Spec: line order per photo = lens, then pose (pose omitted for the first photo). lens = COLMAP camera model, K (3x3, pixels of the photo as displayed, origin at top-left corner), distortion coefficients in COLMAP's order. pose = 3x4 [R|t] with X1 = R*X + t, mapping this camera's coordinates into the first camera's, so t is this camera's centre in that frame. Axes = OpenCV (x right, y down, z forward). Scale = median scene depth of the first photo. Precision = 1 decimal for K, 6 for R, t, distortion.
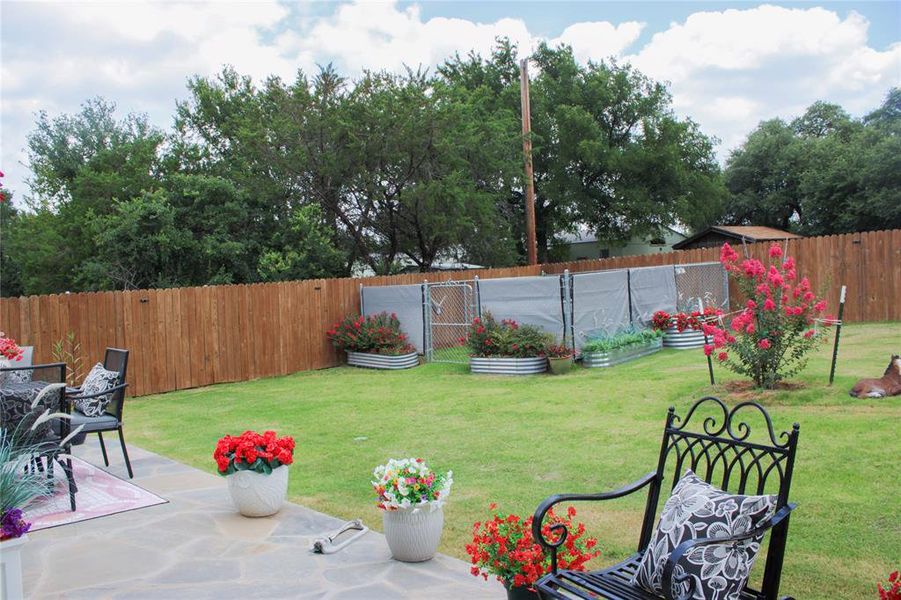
lens RADIAL K [[753.3, 0, 450.5], [0, 753.3, 300.0], [0, 0, 1]] dist [-0.155706, 0.121984]
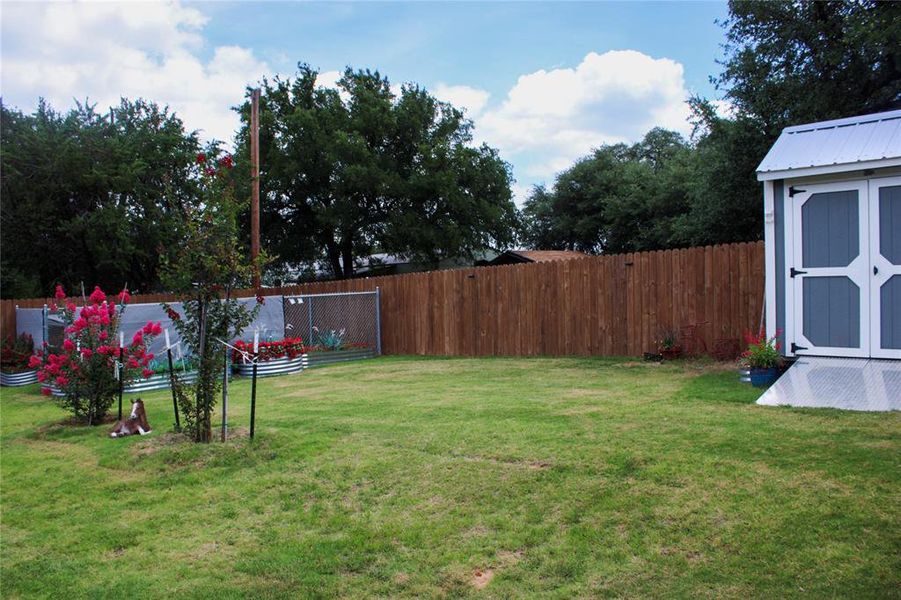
lens RADIAL K [[753.3, 0, 450.5], [0, 753.3, 300.0], [0, 0, 1]] dist [-0.155706, 0.121984]
pose [[0.999632, 0.023621, 0.013331, 0.276066], [-0.023440, 0.999633, -0.013564, -0.017164], [-0.013646, 0.013246, 0.999819, -0.027478]]
